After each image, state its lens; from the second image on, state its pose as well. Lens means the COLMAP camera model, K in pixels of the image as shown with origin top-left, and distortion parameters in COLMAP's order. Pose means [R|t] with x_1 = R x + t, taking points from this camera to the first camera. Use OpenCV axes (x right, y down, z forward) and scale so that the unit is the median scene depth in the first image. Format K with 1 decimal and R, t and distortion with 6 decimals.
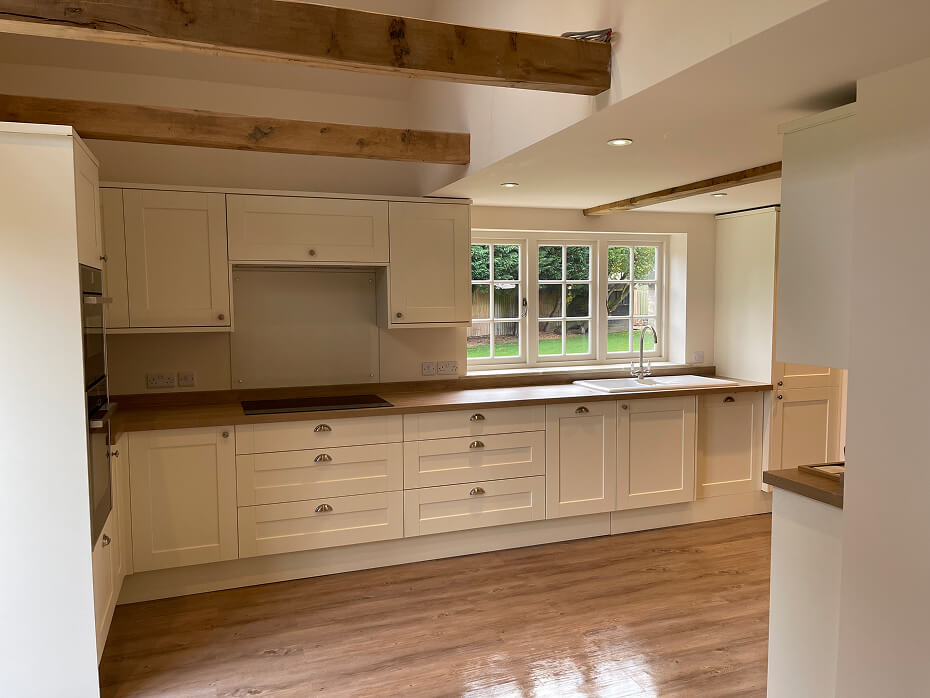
lens RADIAL K [[709.1, 0, 466.4], [0, 709.1, 349.7], [0, 0, 1]] dist [0.012846, 0.000530]
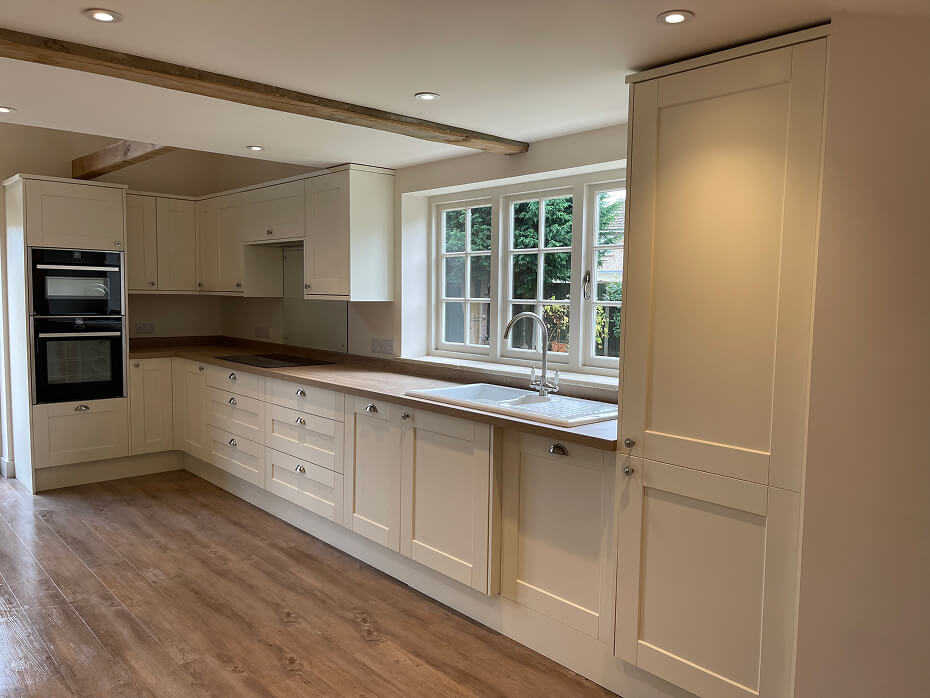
lens RADIAL K [[709.1, 0, 465.4], [0, 709.1, 348.5], [0, 0, 1]] dist [0.012846, 0.000530]
pose [[0.367947, 0.088581, -0.925618, 1.014810], [-0.082690, 0.994625, 0.062315, -0.044180], [0.926163, 0.053610, 0.373294, 0.865385]]
